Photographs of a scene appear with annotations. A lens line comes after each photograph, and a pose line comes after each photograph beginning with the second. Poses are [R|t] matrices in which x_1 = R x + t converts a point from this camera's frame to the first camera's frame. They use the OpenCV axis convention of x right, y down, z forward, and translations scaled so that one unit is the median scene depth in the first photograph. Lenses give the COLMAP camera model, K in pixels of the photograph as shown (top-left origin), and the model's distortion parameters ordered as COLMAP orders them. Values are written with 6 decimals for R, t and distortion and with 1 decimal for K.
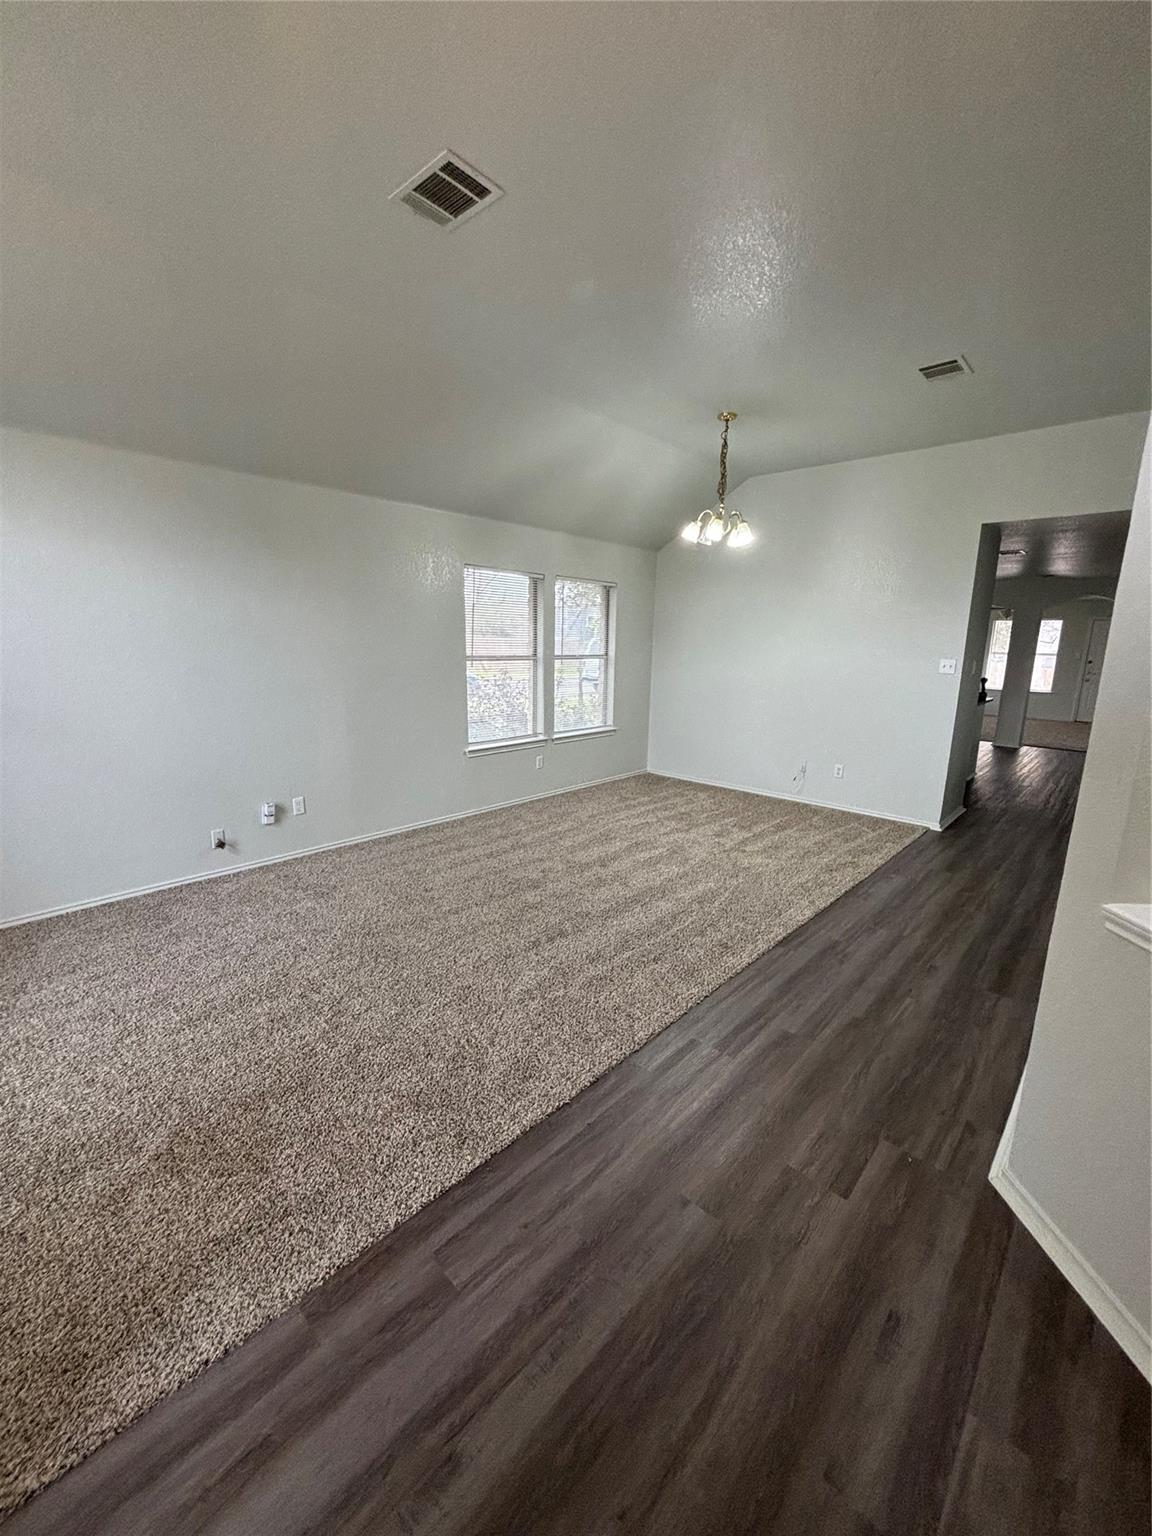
lens RADIAL K [[618.1, 0, 578.6], [0, 618.1, 772.7], [0, 0, 1]] dist [0.000782, 0.000210]
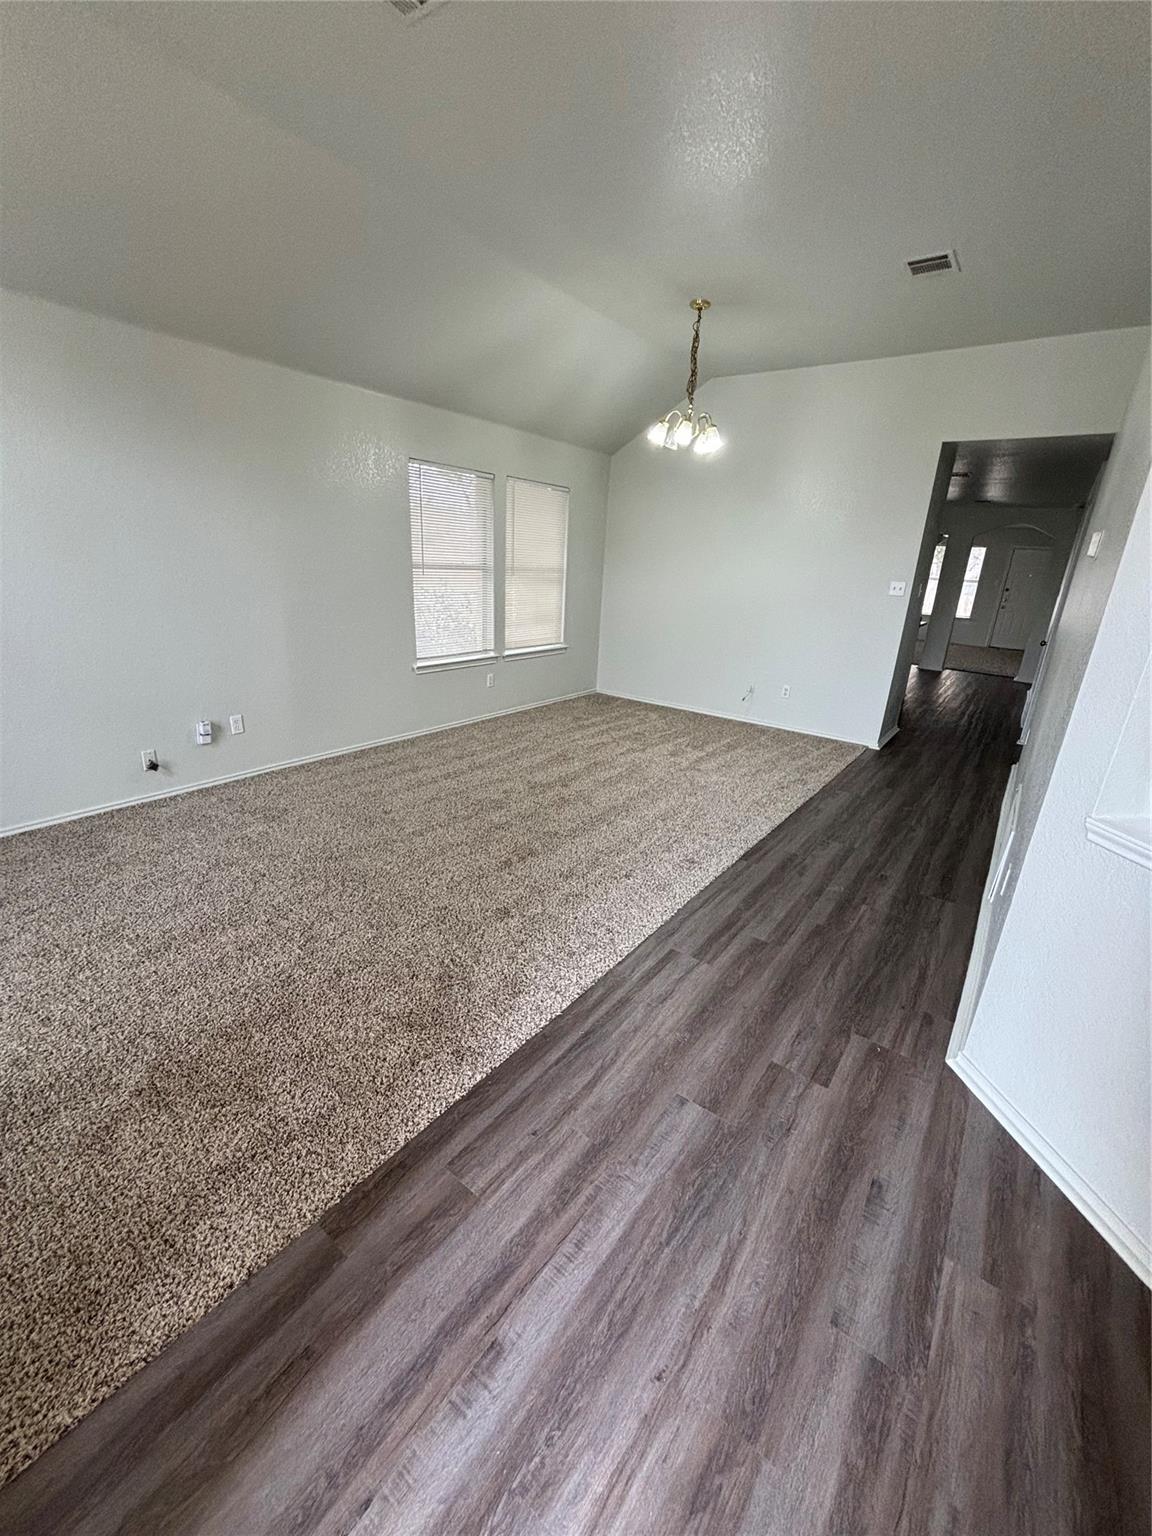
lens RADIAL K [[618.1, 0, 578.1], [0, 618.1, 770.4], [0, 0, 1]] dist [0.000782, 0.000210]
pose [[0.993549, -0.006674, 0.113206, -0.080239], [-0.007378, 0.992348, 0.123250, 0.006516], [-0.113163, -0.123291, 0.985897, 0.034486]]
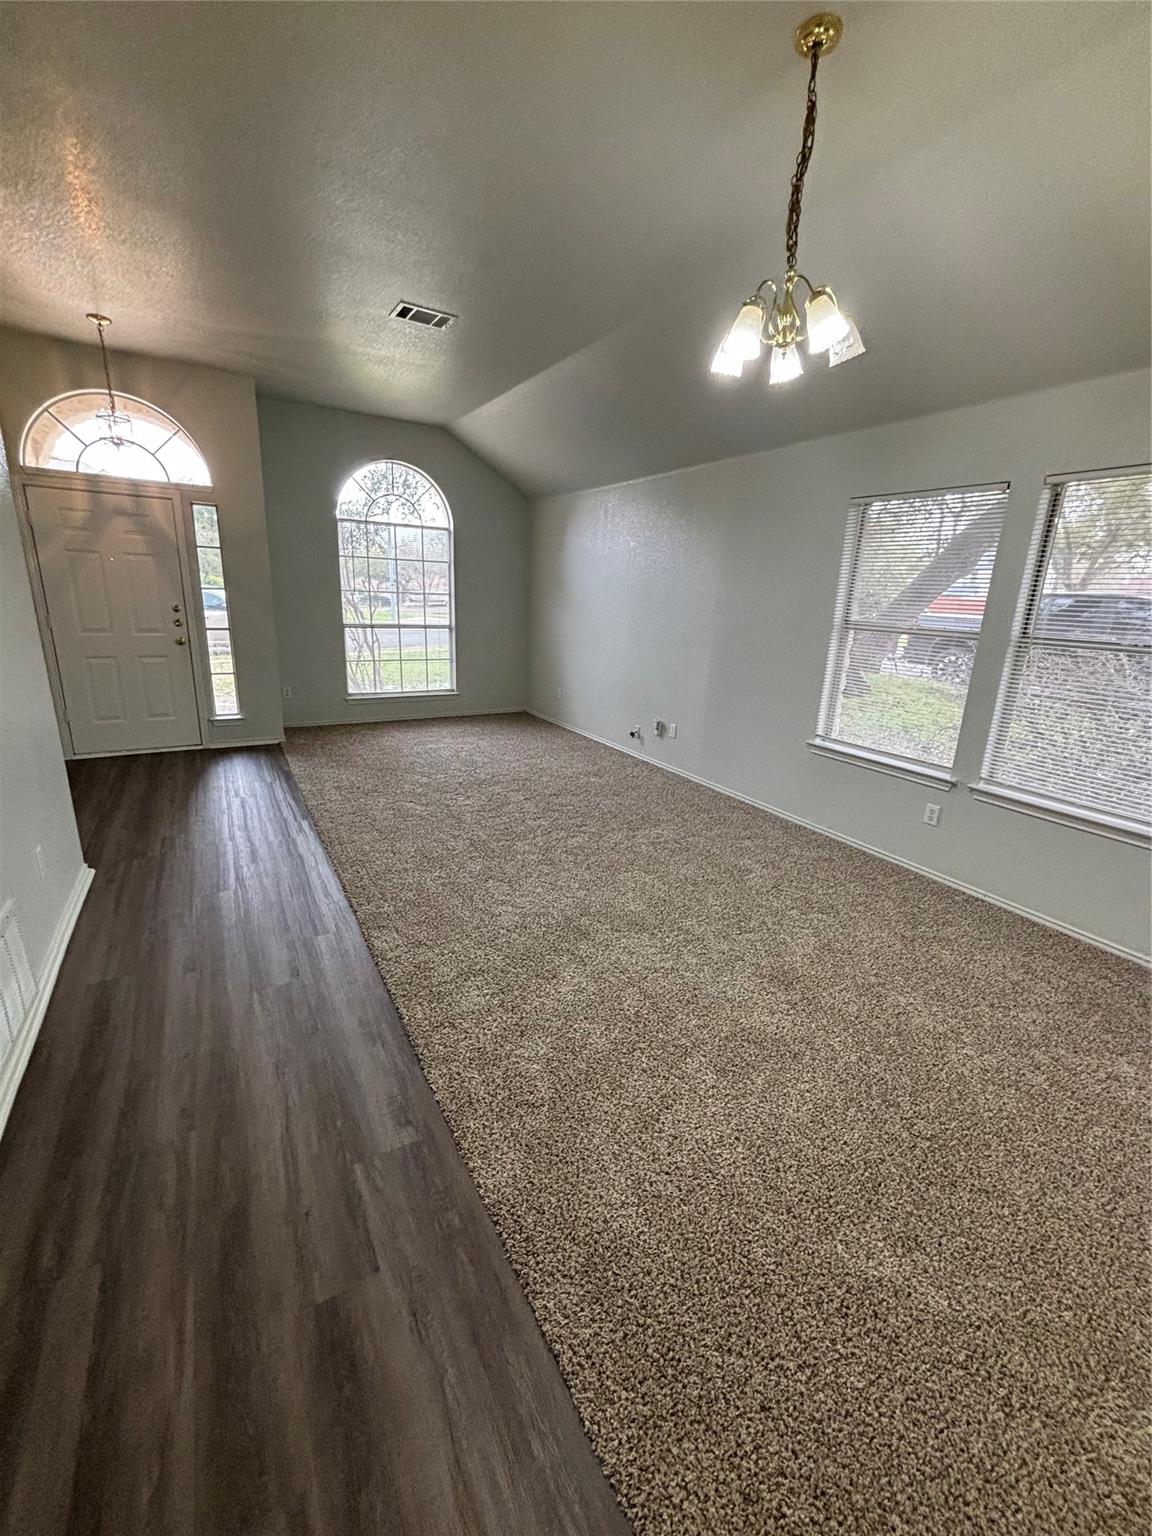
lens RADIAL K [[618.1, 0, 565.3], [0, 618.1, 767.5], [0, 0, 1]] dist [0.000782, 0.000210]
pose [[-0.300506, 0.229501, -0.925757, 1.263237], [-0.249544, 0.917890, 0.308554, -0.334445], [0.920556, 0.323739, -0.218562, 1.750172]]
